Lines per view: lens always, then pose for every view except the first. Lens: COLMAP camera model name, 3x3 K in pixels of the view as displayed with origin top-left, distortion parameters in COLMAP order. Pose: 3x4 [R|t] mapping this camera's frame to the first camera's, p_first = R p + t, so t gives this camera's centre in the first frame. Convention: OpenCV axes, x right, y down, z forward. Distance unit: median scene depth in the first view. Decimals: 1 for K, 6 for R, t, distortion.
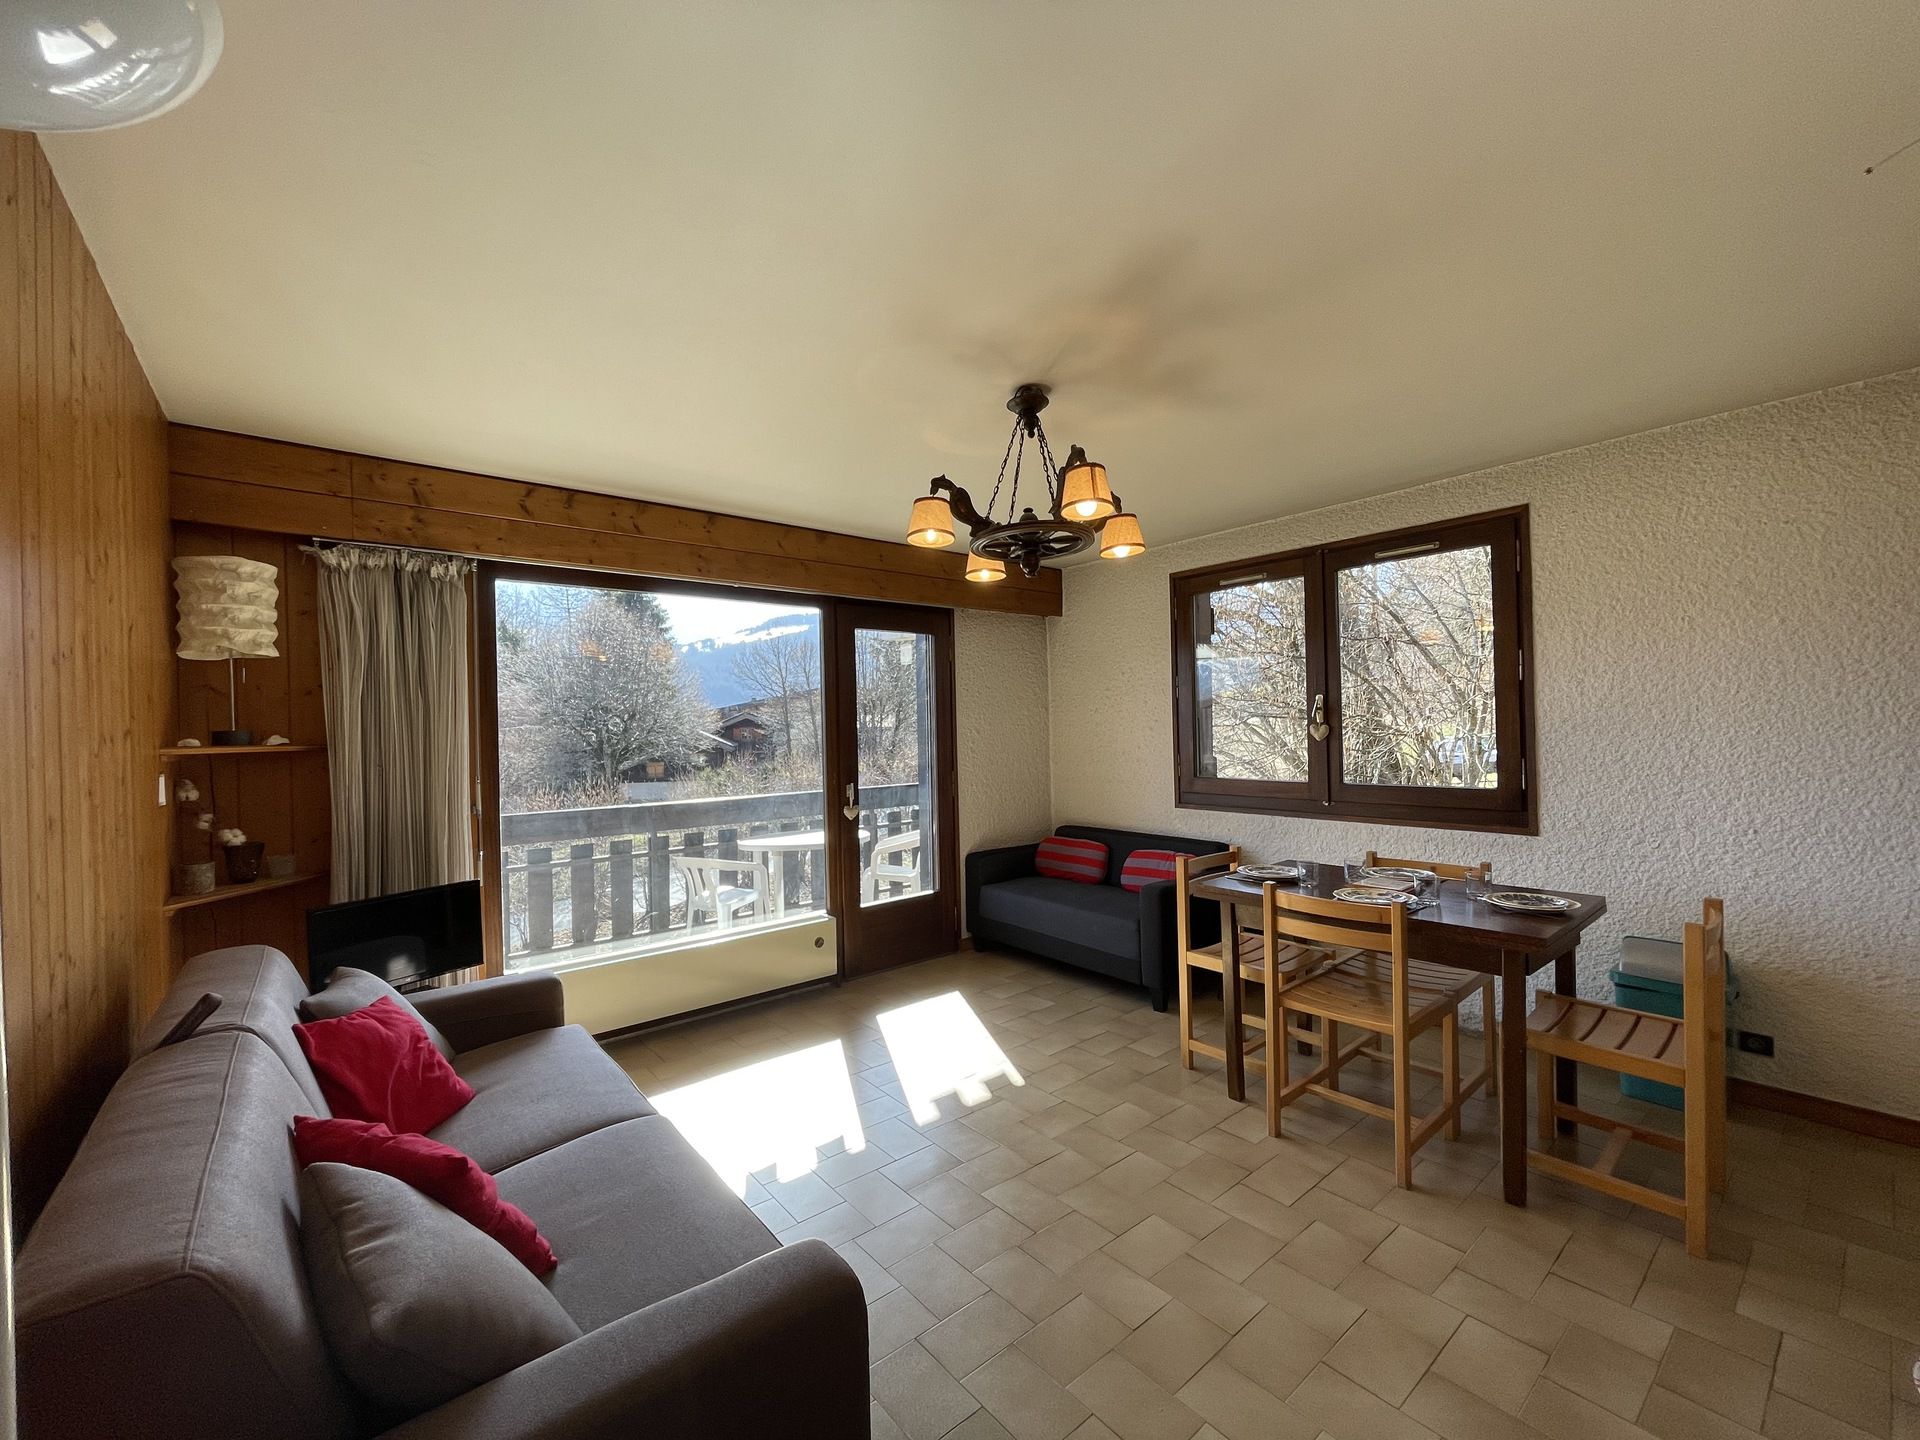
lens RADIAL K [[776.9, 0, 953.0], [0, 776.9, 727.9], [0, 0, 1]] dist [0.008908, -0.004548]
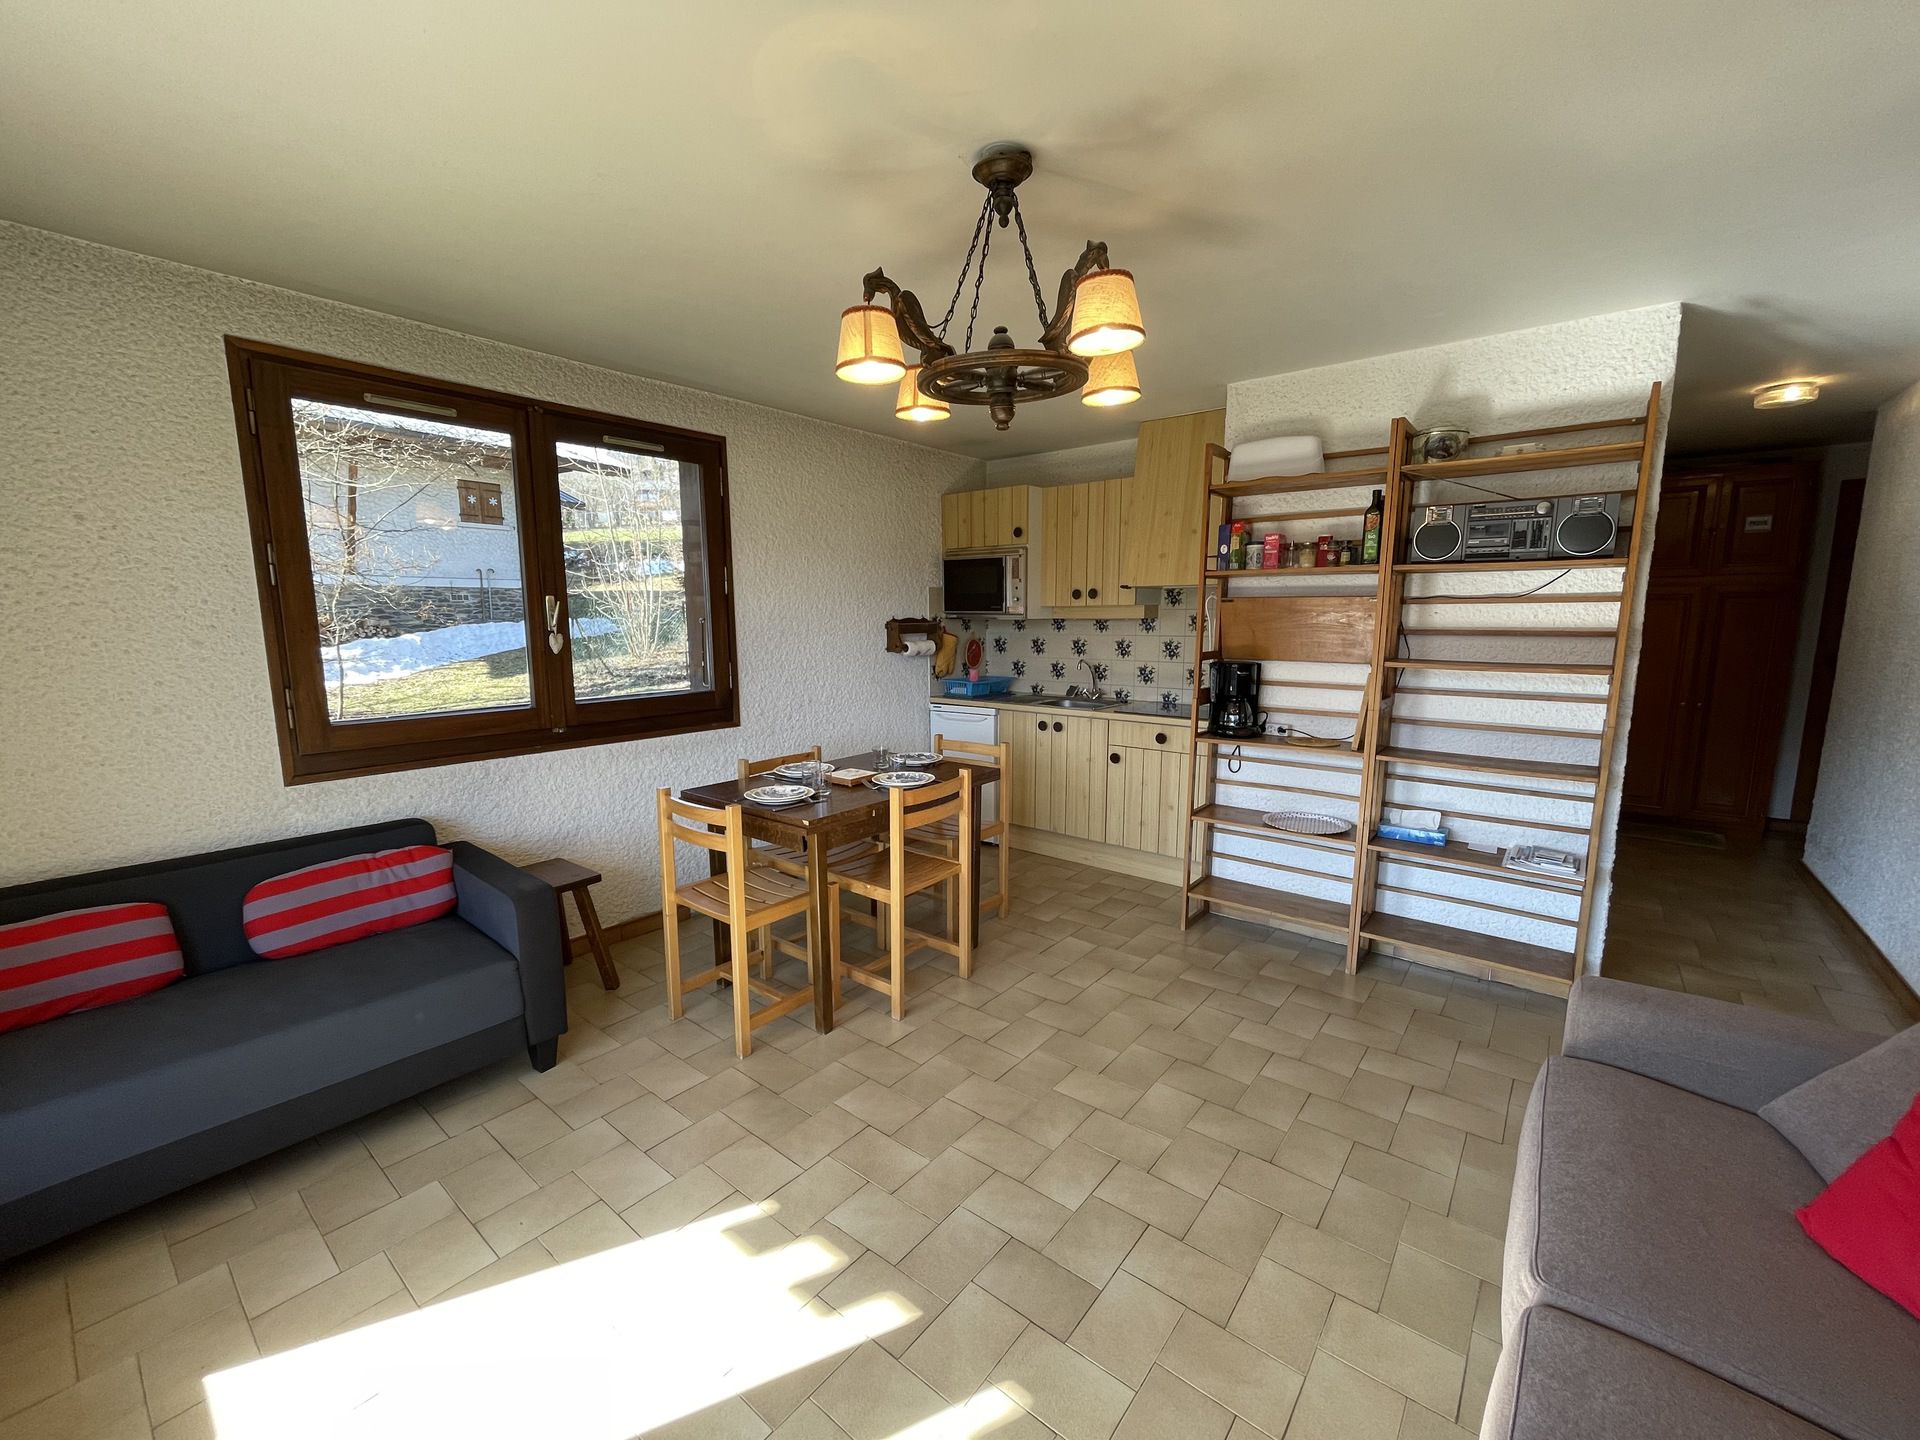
lens RADIAL K [[776.9, 0, 953.0], [0, 776.9, 727.9], [0, 0, 1]] dist [0.008908, -0.004548]
pose [[-0.203405, -0.121113, 0.971575, -0.500011], [0.005939, 0.992149, 0.124921, -0.007147], [-0.979077, 0.031180, -0.201089, 0.945685]]
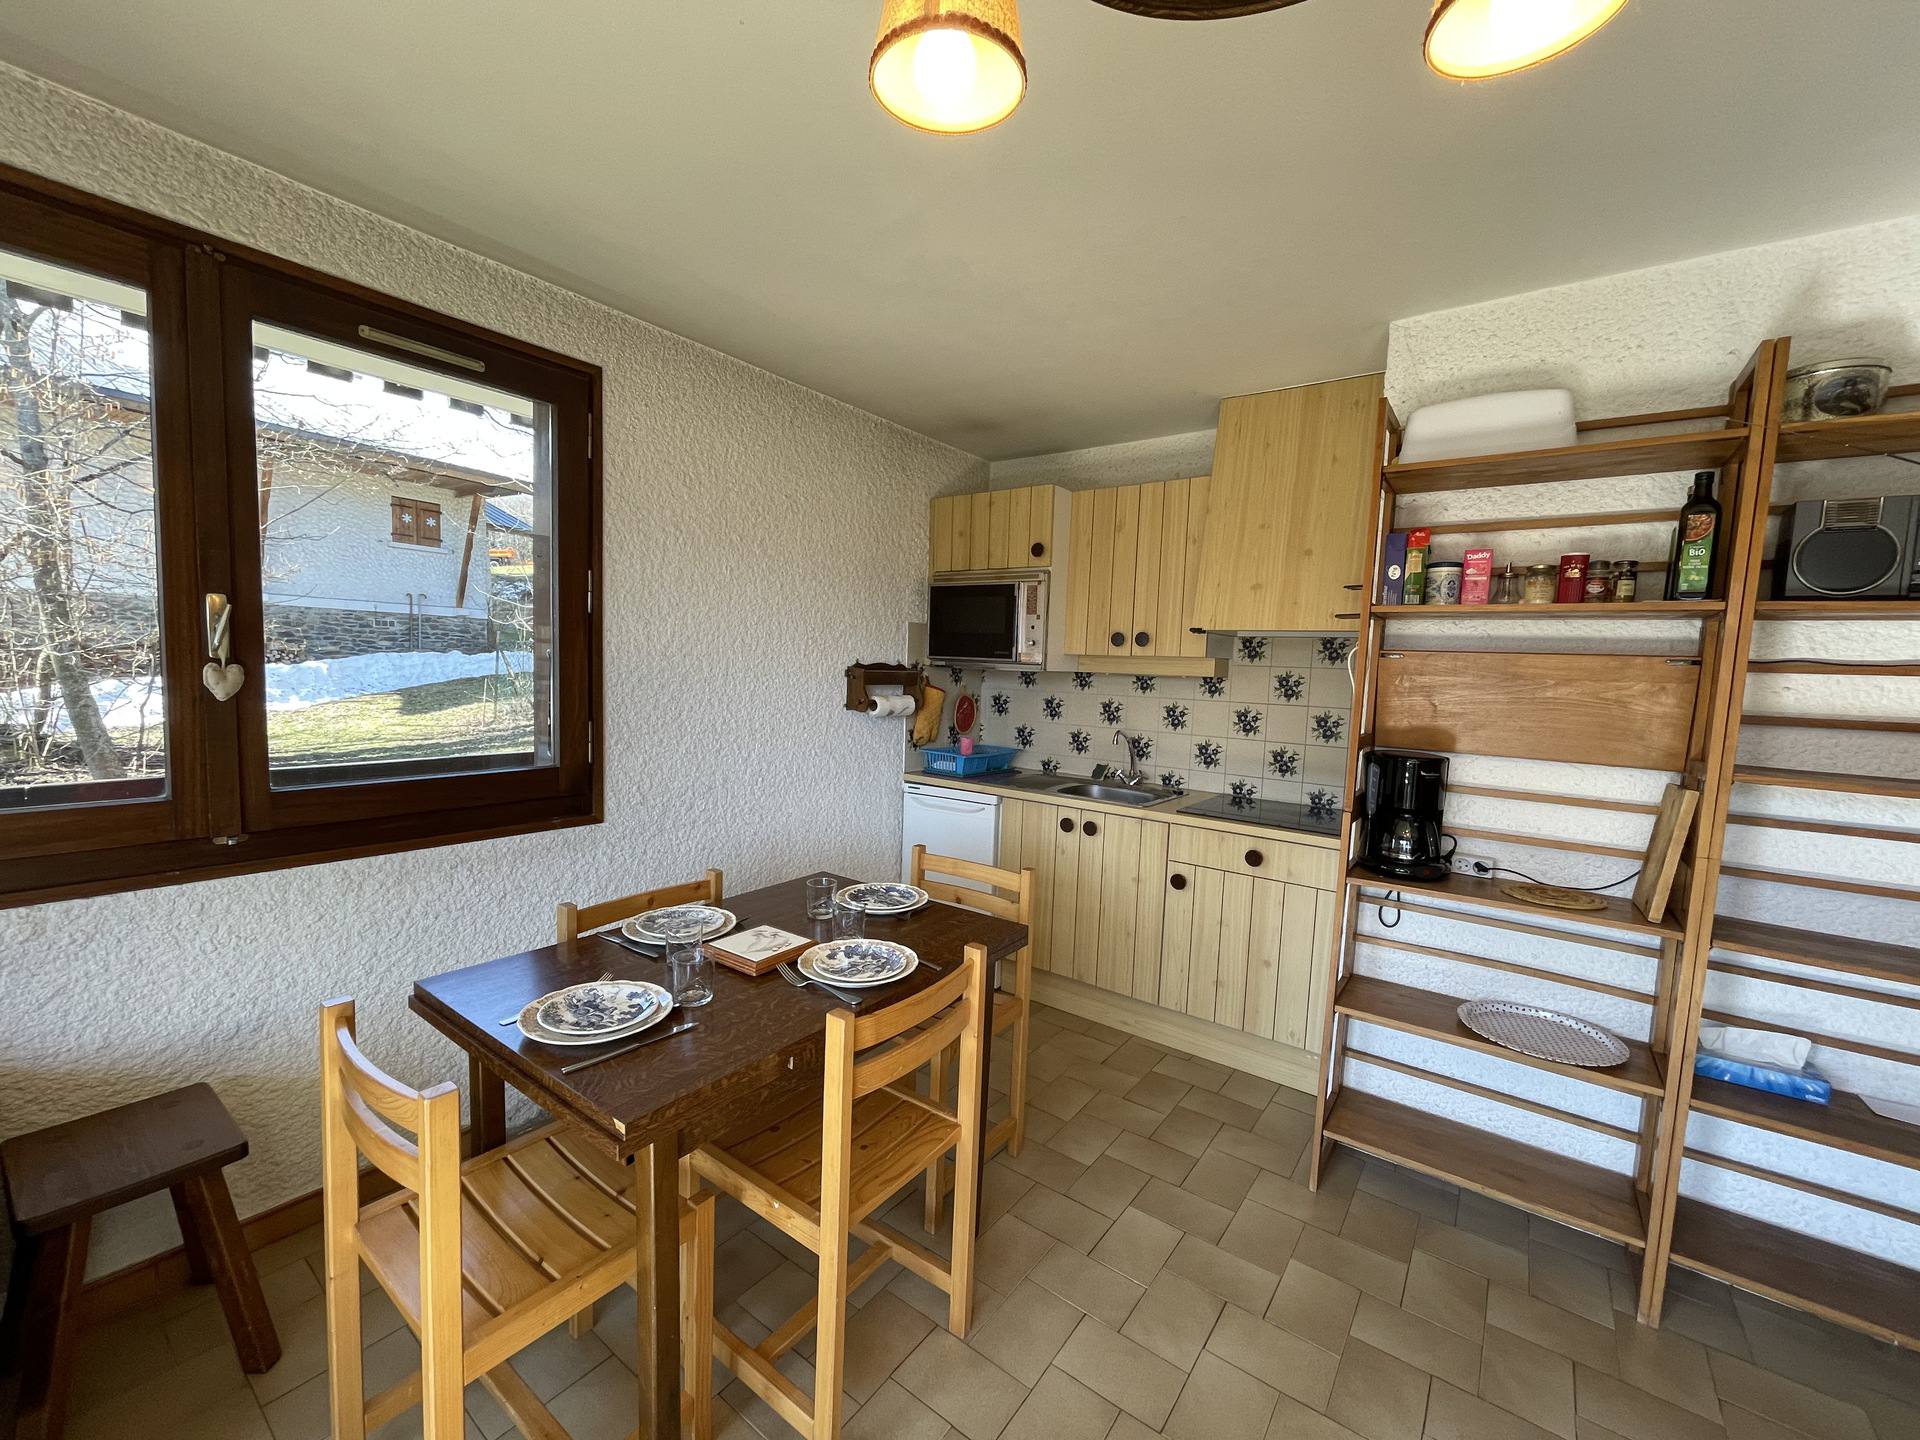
lens RADIAL K [[776.9, 0, 953.0], [0, 776.9, 727.9], [0, 0, 1]] dist [0.008908, -0.004548]
pose [[-0.242843, -0.067216, 0.967734, -0.060443], [-0.033216, 0.997588, 0.060955, -0.010536], [-0.969497, -0.017342, -0.244490, 0.881763]]
